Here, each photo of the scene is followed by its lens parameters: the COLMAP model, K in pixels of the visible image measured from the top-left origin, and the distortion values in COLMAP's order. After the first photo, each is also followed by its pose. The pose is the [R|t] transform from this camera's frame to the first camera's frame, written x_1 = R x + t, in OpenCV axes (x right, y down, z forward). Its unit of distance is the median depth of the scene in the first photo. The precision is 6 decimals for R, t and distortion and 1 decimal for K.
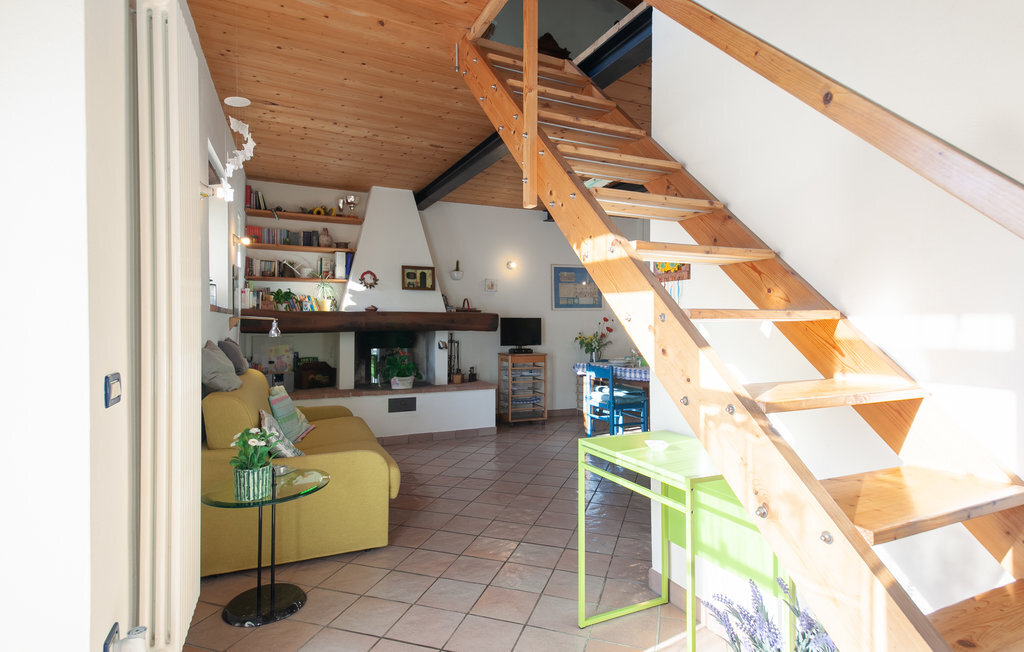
lens RADIAL K [[535.5, 0, 512.0], [0, 535.5, 326.0], [0, 0, 1]] dist [0.000819, 0.000028]
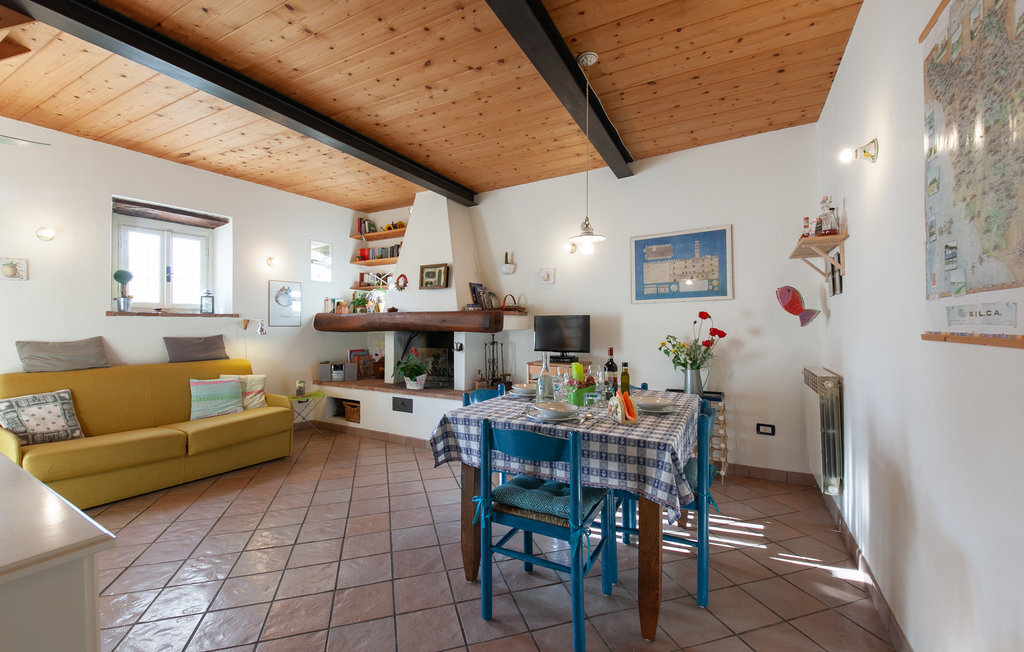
lens RADIAL K [[415.4, 0, 512.0], [0, 415.4, 326.0], [0, 0, 1]] dist [0.001608, 0.000062]
pose [[0.570414, 0.004704, -0.821344, 0.516930], [0.002624, 0.999968, 0.007549, -0.005704], [0.821353, -0.006461, 0.570384, 0.682250]]
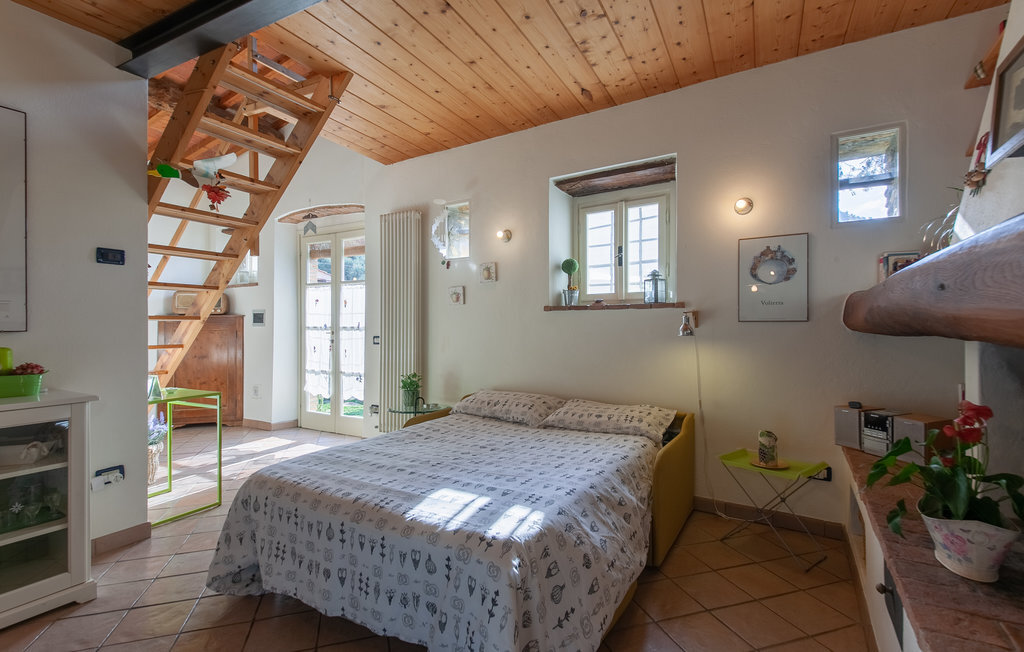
lens RADIAL K [[466.0, 0, 512.0], [0, 466.0, 326.0], [0, 0, 1]] dist [-0.000987, -0.000416]
pose [[-0.830469, -0.000436, -0.557064, 0.085221], [0.003898, 0.999971, -0.006594, 0.006010], [0.557051, -0.007648, -0.830443, 1.024955]]
